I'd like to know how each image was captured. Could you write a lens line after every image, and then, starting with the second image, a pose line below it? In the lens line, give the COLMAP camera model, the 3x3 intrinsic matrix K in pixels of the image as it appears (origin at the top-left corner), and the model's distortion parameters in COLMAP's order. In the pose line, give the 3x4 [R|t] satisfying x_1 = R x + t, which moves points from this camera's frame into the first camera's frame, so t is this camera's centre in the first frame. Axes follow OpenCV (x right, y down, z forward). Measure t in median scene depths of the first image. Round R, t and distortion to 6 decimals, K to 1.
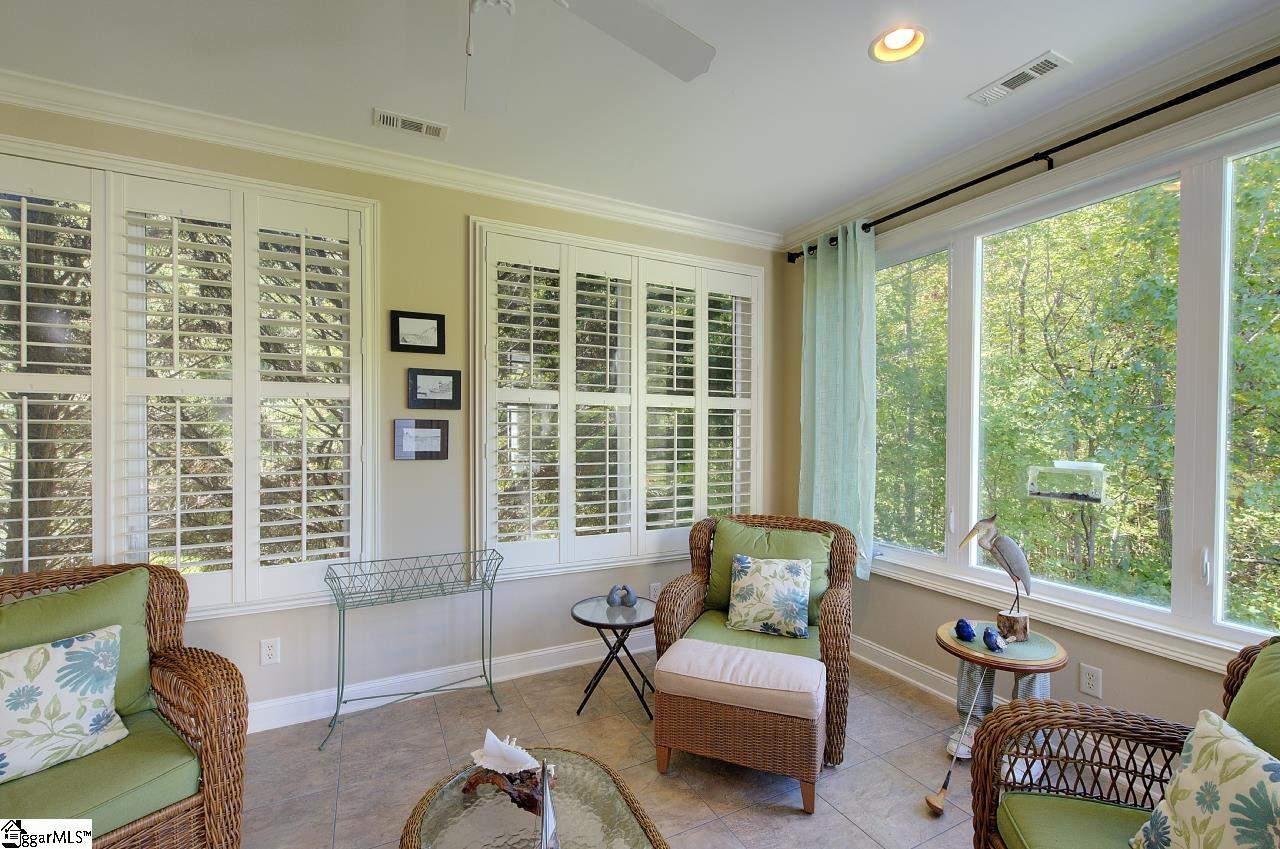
lens RADIAL K [[548.8, 0, 636.0], [0, 548.8, 430.0], [0, 0, 1]] dist [-0.000012, 0.000380]
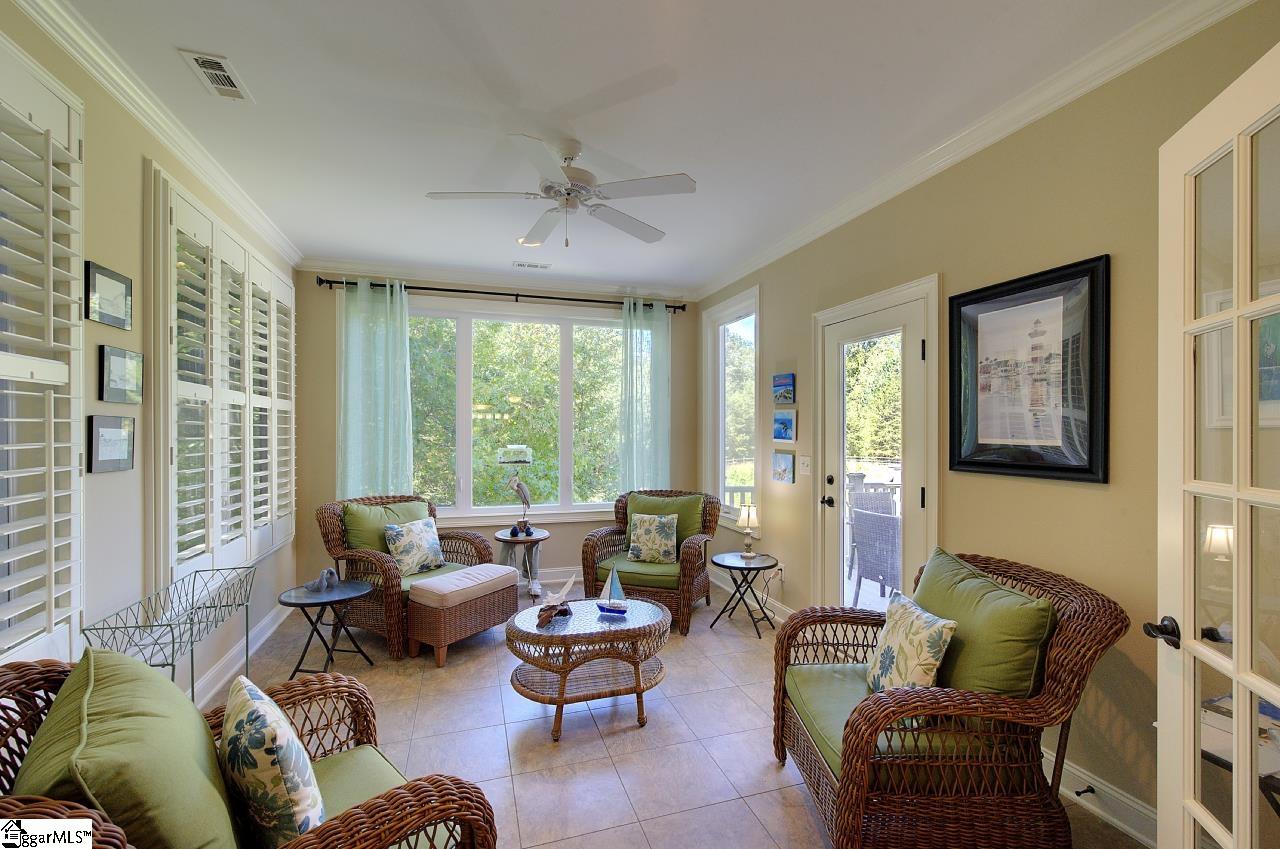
lens RADIAL K [[548.8, 0, 648.8], [0, 548.8, 434.1], [0, 0, 1]] dist [-0.000012, 0.000380]
pose [[0.123713, -0.004330, 0.992309, -0.951192], [-0.001215, 0.999989, 0.004515, 0.003765], [-0.992317, -0.001765, 0.123706, 0.204699]]
